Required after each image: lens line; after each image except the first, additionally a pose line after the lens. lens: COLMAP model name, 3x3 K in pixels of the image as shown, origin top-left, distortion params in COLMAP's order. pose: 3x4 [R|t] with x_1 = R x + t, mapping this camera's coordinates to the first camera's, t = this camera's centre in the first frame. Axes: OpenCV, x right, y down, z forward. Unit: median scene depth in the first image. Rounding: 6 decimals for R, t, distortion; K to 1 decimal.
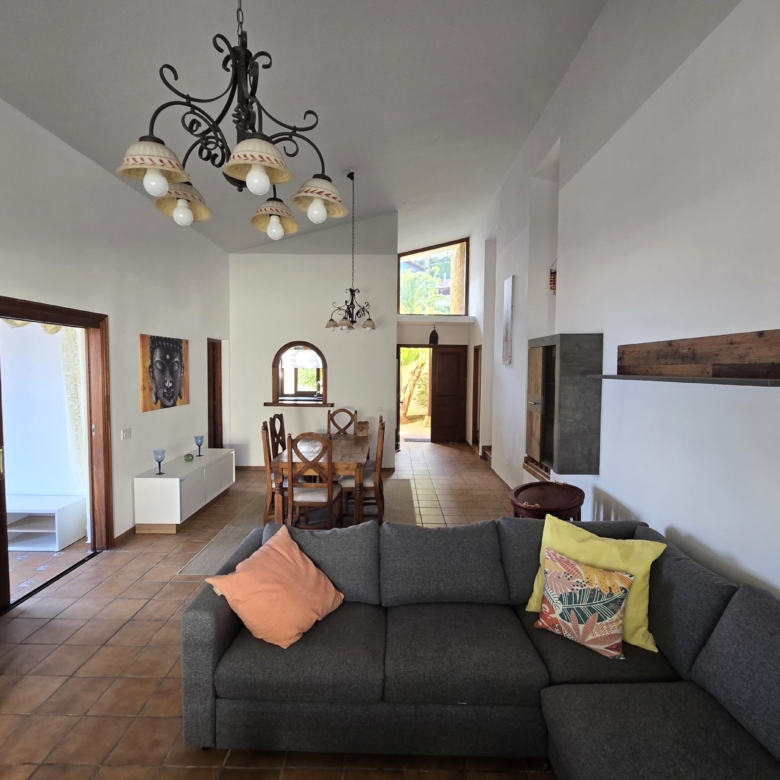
lens RADIAL K [[429.6, 0, 392.0], [0, 429.6, 388.8], [0, 0, 1]] dist [-0.000596, -0.001956]
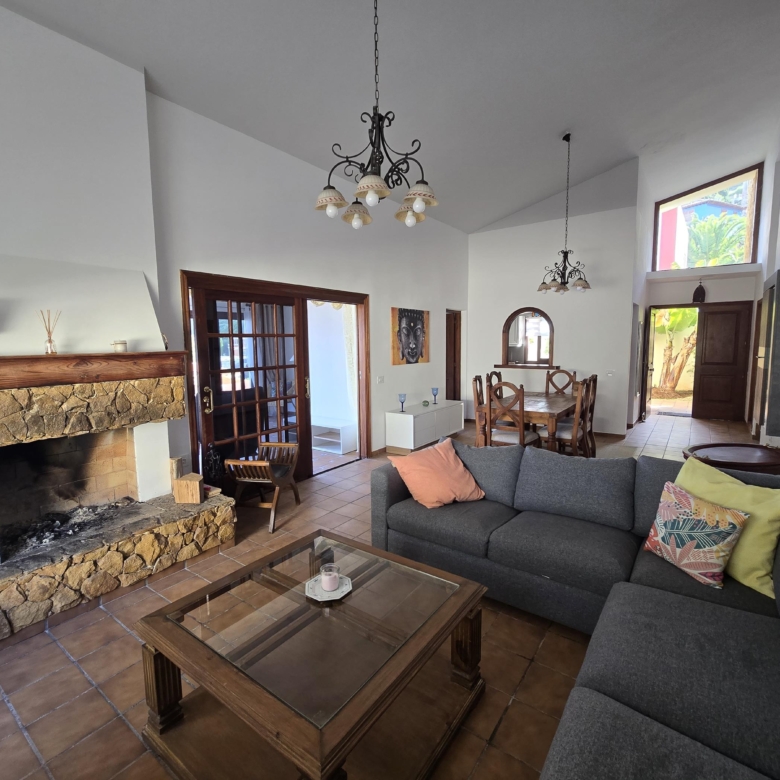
lens RADIAL K [[429.6, 0, 389.9], [0, 429.6, 389.2], [0, 0, 1]] dist [-0.000596, -0.001956]
pose [[0.811039, 0.044508, -0.583297, 0.240126], [-0.011749, 0.998140, 0.059826, 0.056516], [0.584874, -0.041668, 0.810053, -0.123171]]
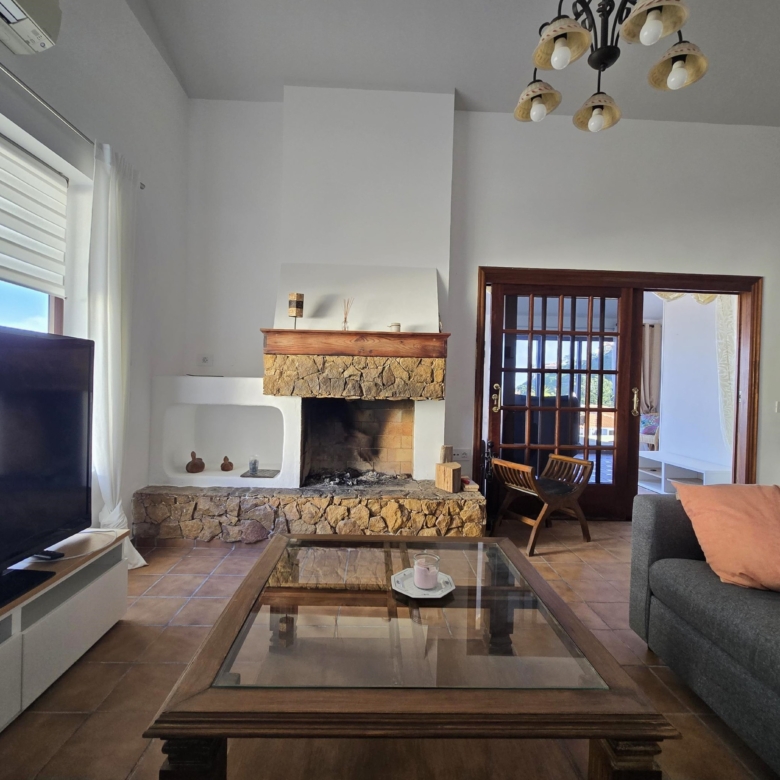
lens RADIAL K [[429.6, 0, 383.6], [0, 429.6, 388.6], [0, 0, 1]] dist [-0.000596, -0.001956]
pose [[0.029532, -0.000240, -0.999564, 0.266666], [-0.082534, 0.996585, -0.002677, 0.149589], [0.996151, 0.082577, 0.029411, 0.157874]]
